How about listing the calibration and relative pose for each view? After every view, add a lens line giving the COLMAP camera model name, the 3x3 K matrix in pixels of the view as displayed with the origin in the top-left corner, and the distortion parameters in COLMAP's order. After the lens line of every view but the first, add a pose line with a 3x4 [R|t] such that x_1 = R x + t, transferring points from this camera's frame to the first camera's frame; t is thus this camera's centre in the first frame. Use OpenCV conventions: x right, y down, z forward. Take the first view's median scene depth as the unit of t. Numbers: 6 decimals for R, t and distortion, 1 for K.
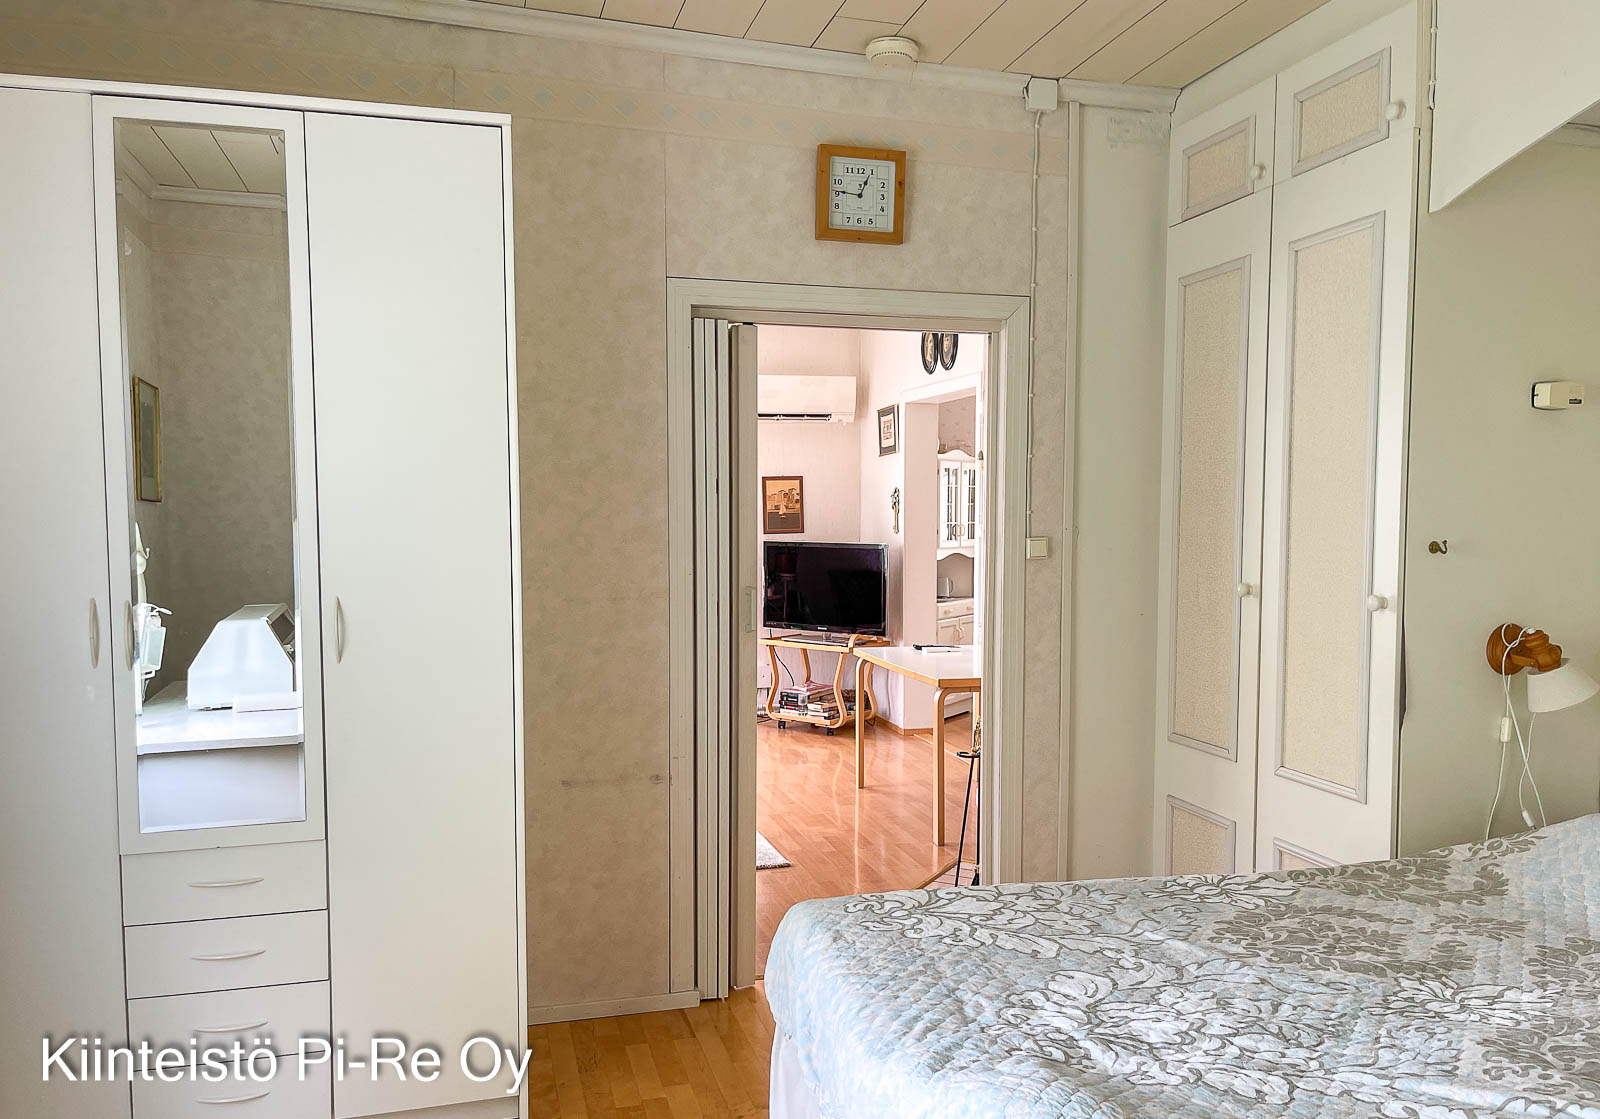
lens RADIAL K [[1167.4, 0, 801.4], [0, 1167.4, 601.5], [0, 0, 1]] dist [0.040901, -0.070840]
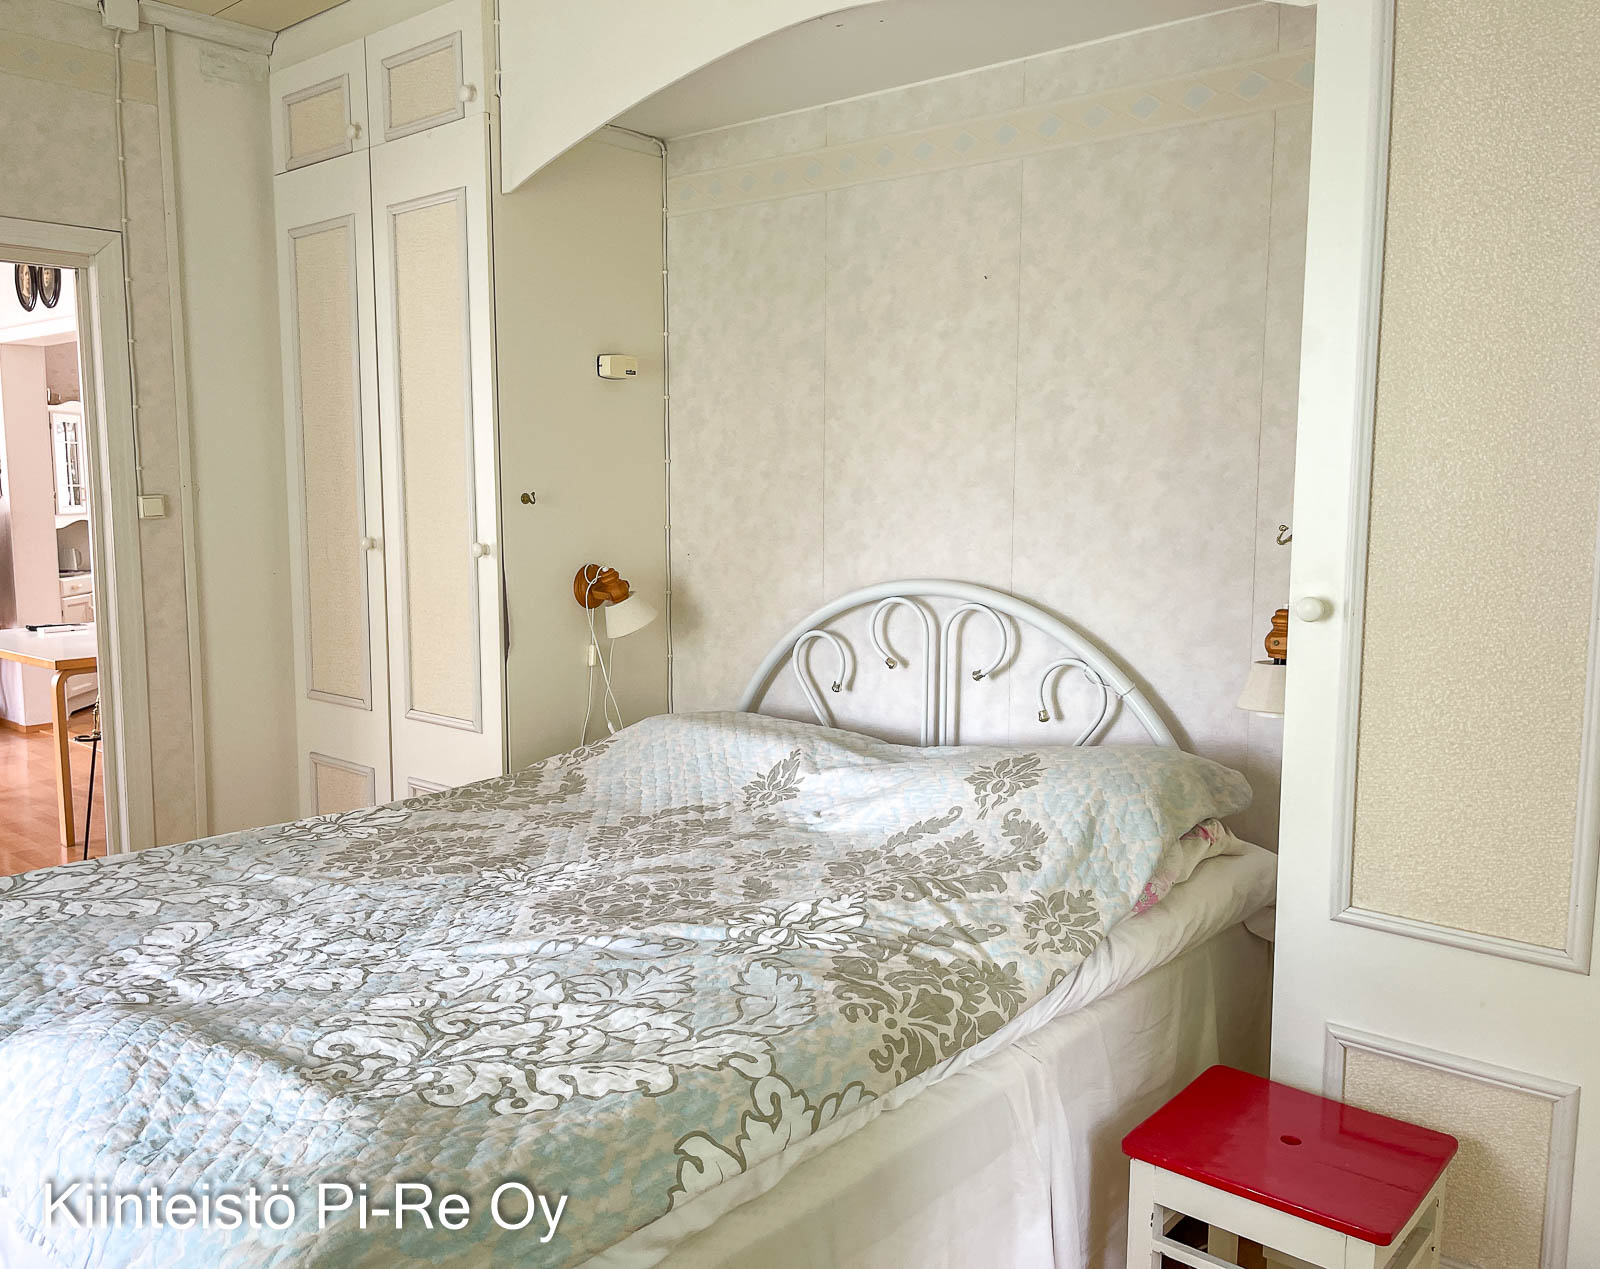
lens RADIAL K [[1295.7, 0, 800.0], [0, 1295.7, 634.5], [0, 0, 1]] dist [0.045591, -0.051157]
pose [[0.839963, -0.066618, 0.538539, 0.092266], [0.047356, 0.997648, 0.049550, 0.038460], [-0.540573, -0.016117, 0.841143, -0.208660]]
